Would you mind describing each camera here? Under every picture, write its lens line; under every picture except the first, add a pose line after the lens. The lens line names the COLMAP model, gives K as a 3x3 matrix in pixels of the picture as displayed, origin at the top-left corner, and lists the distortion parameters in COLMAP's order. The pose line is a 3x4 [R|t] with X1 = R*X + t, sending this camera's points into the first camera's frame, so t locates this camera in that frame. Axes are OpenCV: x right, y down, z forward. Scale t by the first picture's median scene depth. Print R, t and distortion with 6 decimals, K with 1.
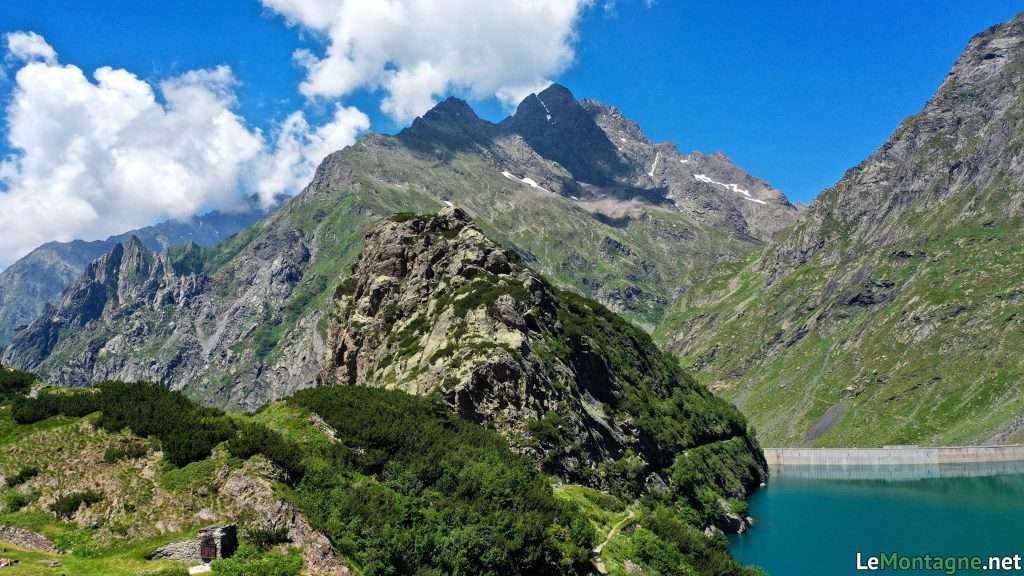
lens RADIAL K [[800.9, 0, 499.3], [0, 800.9, 291.9], [0, 0, 1]] dist [-0.009445, 0.034967]
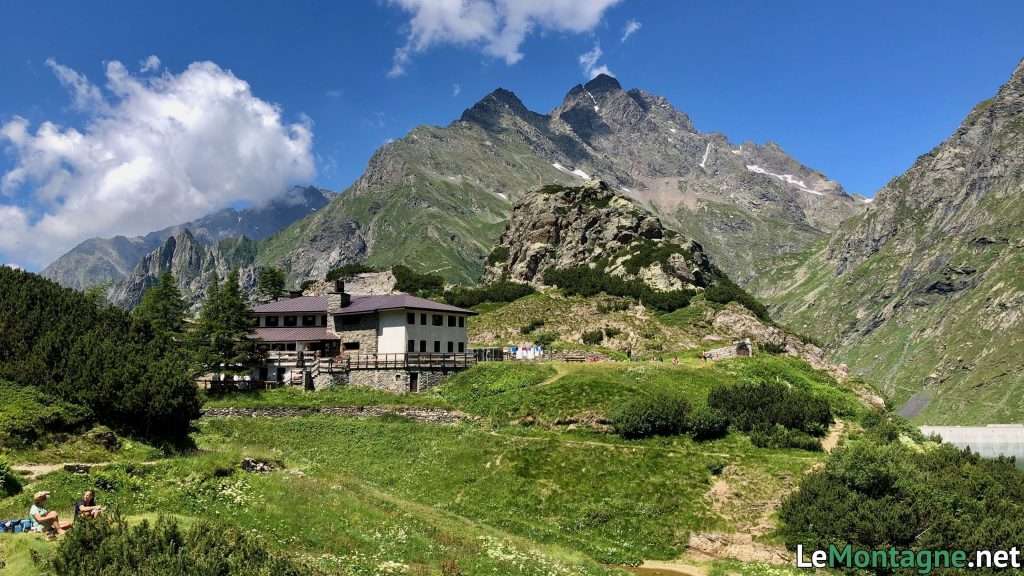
lens RADIAL K [[822.3, 0, 504.5], [0, 822.3, 279.4], [0, 0, 1]] dist [0.017229, -0.006647]
pose [[0.999291, -0.001604, -0.037619, -0.030748], [0.001137, 0.999922, -0.012437, 0.008777], [0.037636, 0.012385, 0.999215, -0.020765]]
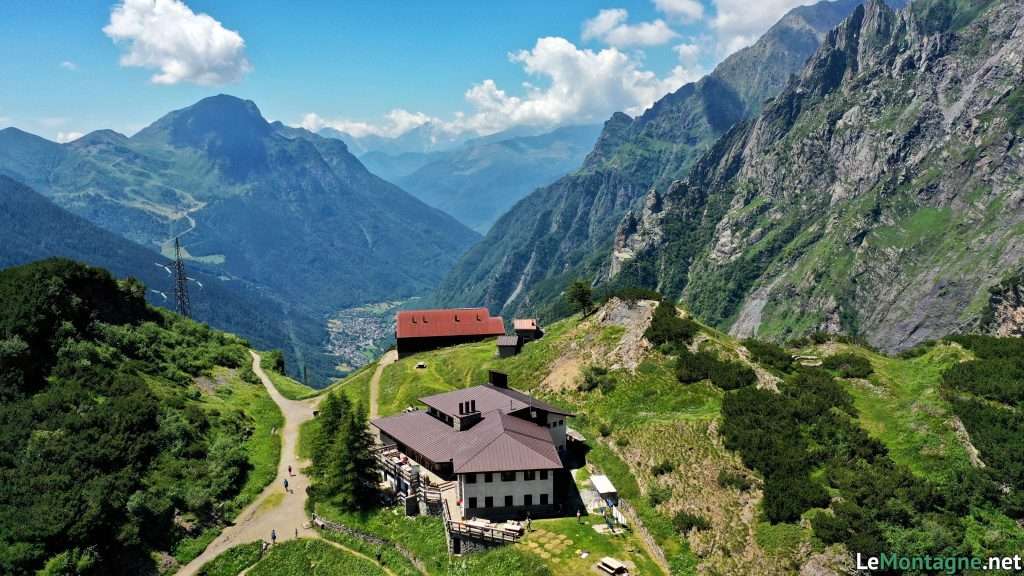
lens RADIAL K [[800.9, 0, 520.6], [0, 800.9, 286.4], [0, 0, 1]] dist [-0.009445, 0.034967]
pose [[0.668785, 0.129623, -0.732068, 0.005500], [0.088452, 0.963816, 0.251464, -0.018418], [0.738175, -0.232928, 0.633121, 0.007695]]
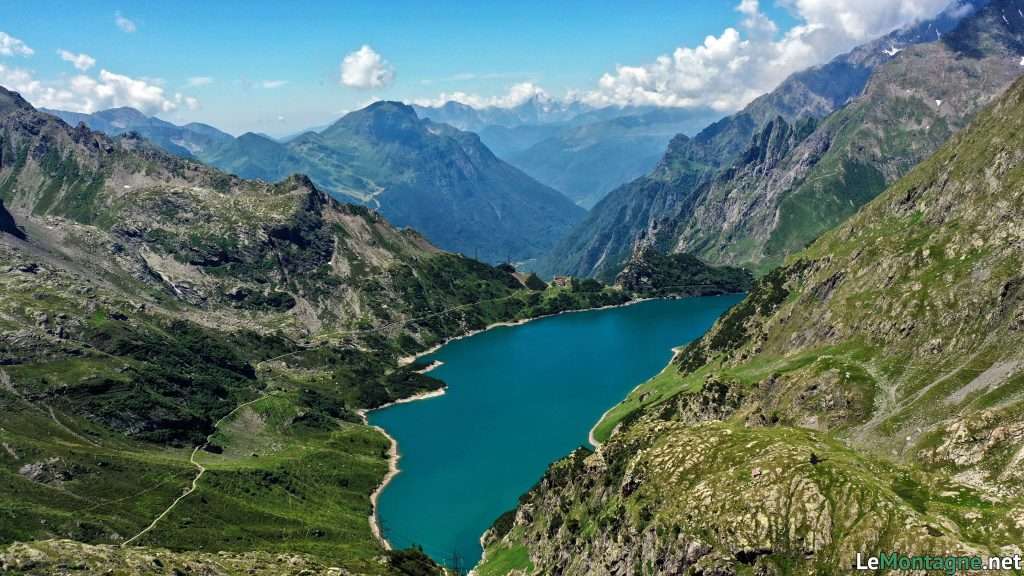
lens RADIAL K [[822.3, 0, 500.5], [0, 822.3, 285.9], [0, 0, 1]] dist [0.017229, -0.006647]
pose [[0.542402, 0.183929, -0.819738, 1.224673], [0.110767, 0.951565, 0.286800, -0.462038], [0.832785, -0.246361, 0.495758, -0.859238]]
